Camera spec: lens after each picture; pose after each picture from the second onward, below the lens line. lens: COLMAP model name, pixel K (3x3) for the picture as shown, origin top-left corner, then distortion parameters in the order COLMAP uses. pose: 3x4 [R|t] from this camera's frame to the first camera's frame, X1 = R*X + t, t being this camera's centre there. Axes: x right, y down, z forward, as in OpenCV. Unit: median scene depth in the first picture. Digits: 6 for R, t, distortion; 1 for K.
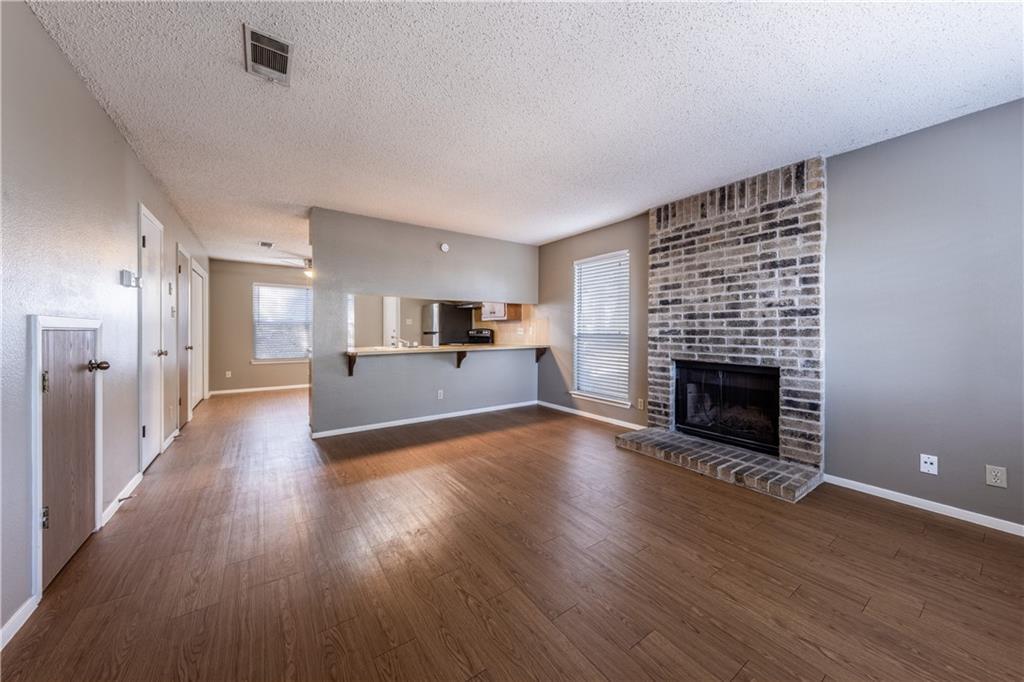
lens RADIAL K [[351.8, 0, 506.7], [0, 351.8, 333.0], [0, 0, 1]] dist [0.002650, 0.000013]
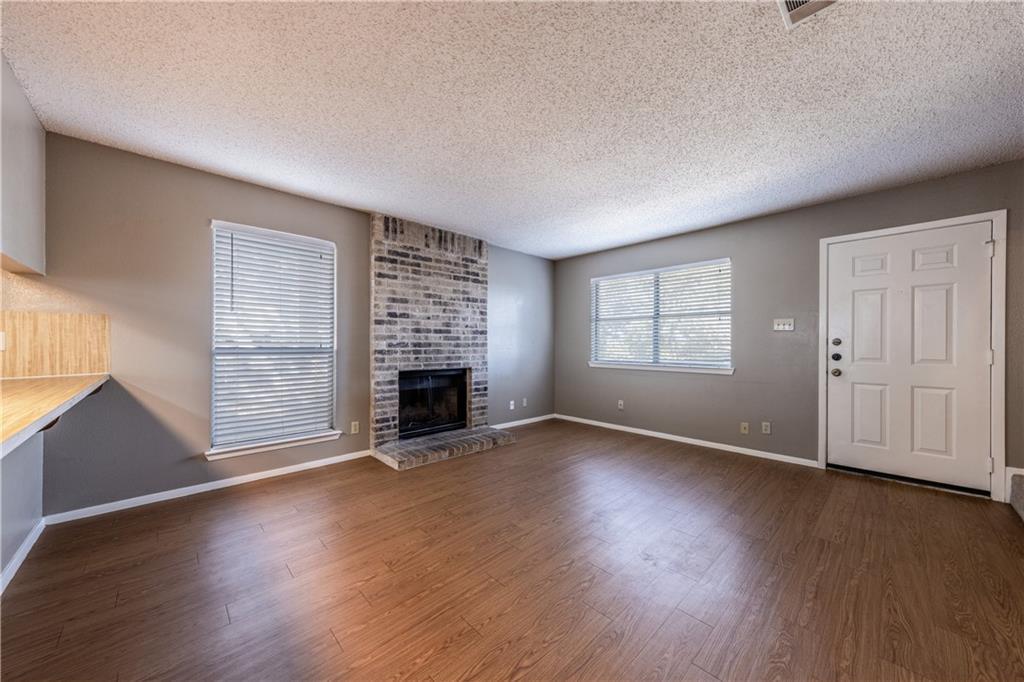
lens RADIAL K [[360.0, 0, 525.4], [0, 360.0, 343.8], [0, 0, 1]] dist [0.001390, 0.000042]
pose [[-0.175066, -0.000855, 0.984556, -0.697773], [0.001507, 0.999998, 0.001137, -0.006247], [-0.984556, 0.001683, -0.175065, 0.911685]]
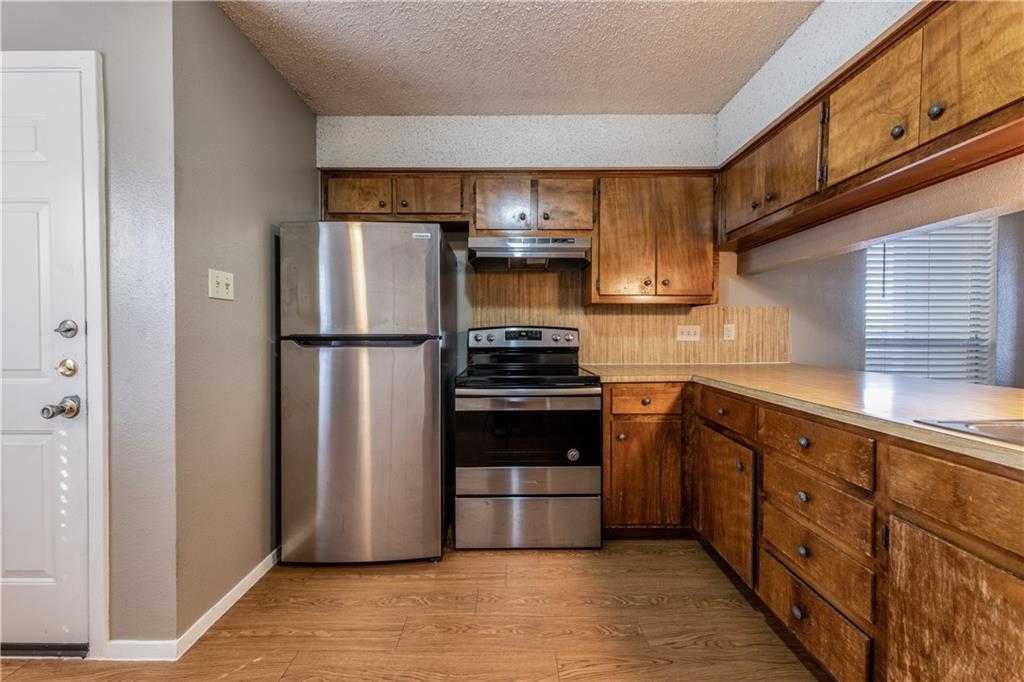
lens RADIAL K [[341.1, 0, 510.4], [0, 341.1, 338.0], [0, 0, 1]] dist [0.005475, -0.000085]
pose [[0.568250, -0.008832, 0.822808, -0.774942], [0.001111, 0.999950, 0.009967, -0.007169], [-0.822855, -0.004749, 0.568232, 1.715116]]
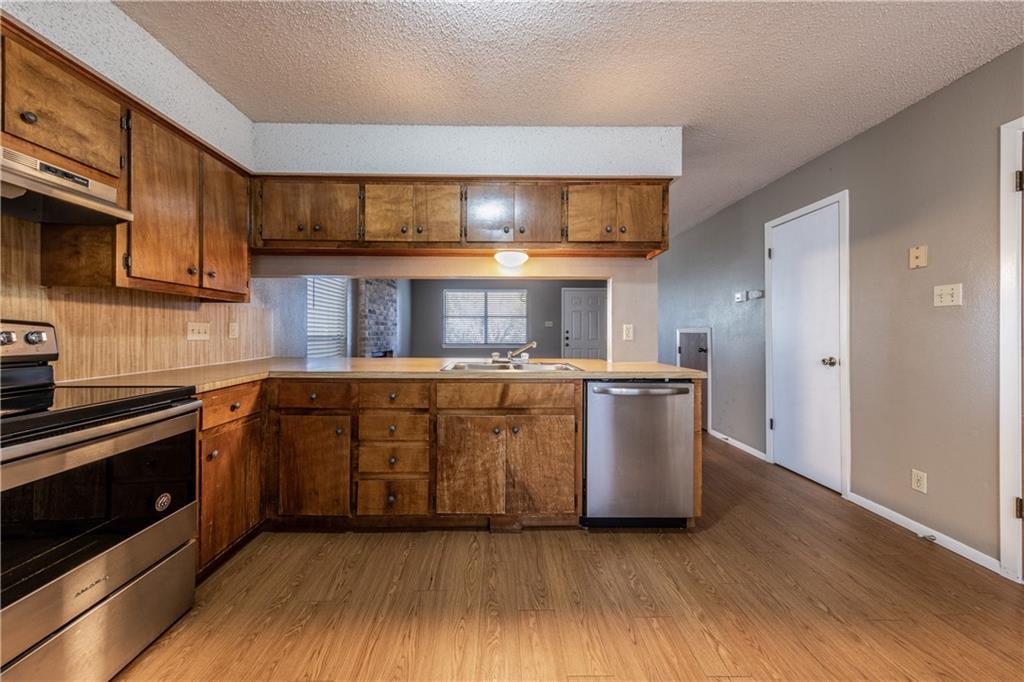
lens RADIAL K [[351.8, 0, 506.7], [0, 351.8, 333.0], [0, 0, 1]] dist [0.002650, 0.000013]
pose [[-0.833803, -0.000707, 0.552062, -0.818979], [0.000640, 0.999997, 0.002247, -0.008021], [-0.552062, 0.002227, -0.833800, 2.064870]]
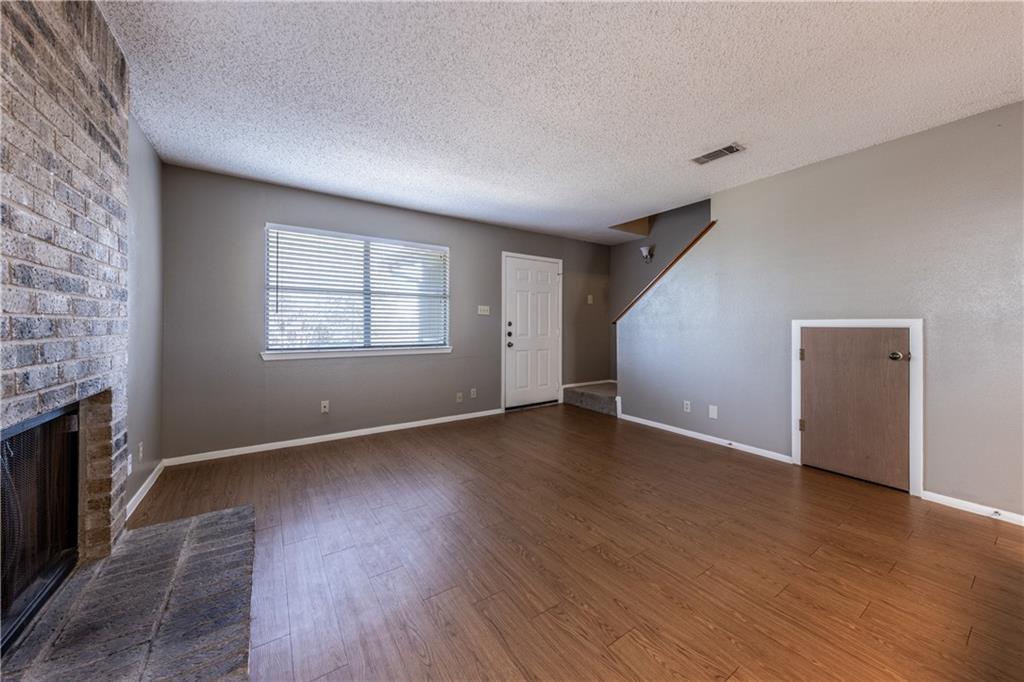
lens RADIAL K [[367.2, 0, 518.5], [0, 367.2, 325.3], [0, 0, 1]] dist [0.002955, 0.000071]
pose [[-0.999989, -0.003849, 0.002734, 0.104415], [-0.003842, 0.999989, 0.002604, -0.007244], [-0.002744, 0.002593, -0.999993, 1.389684]]
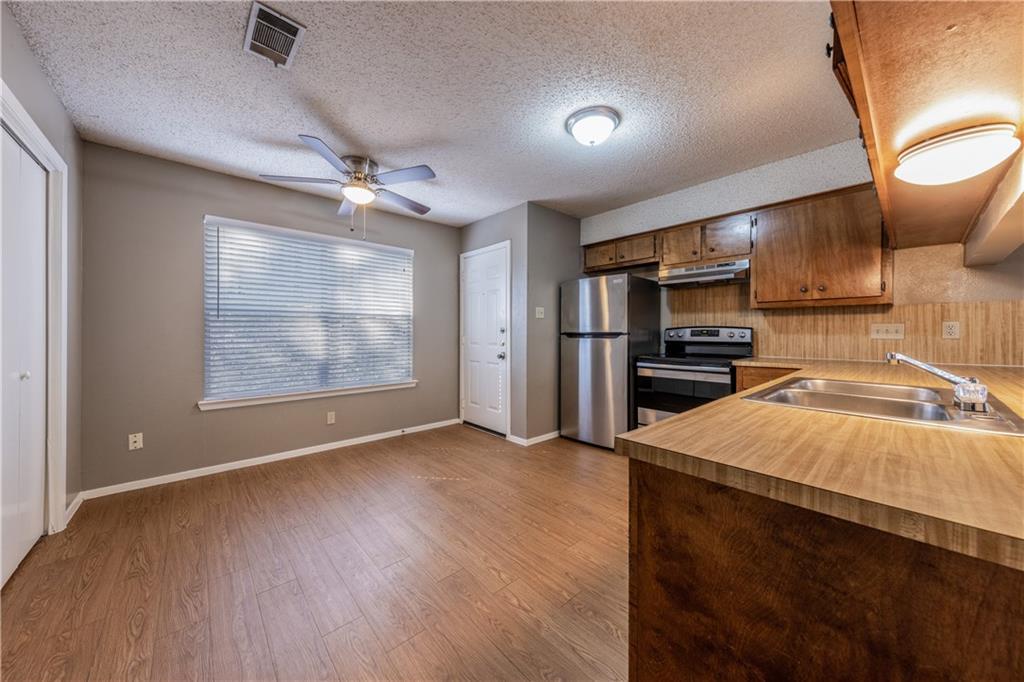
lens RADIAL K [[351.8, 0, 506.7], [0, 351.8, 333.0], [0, 0, 1]] dist [0.002650, 0.000013]
pose [[0.992871, 0.000600, 0.119190, -0.869111], [-0.000671, 1.000000, 0.000556, -0.005855], [-0.119190, -0.000632, 0.992871, 1.138246]]
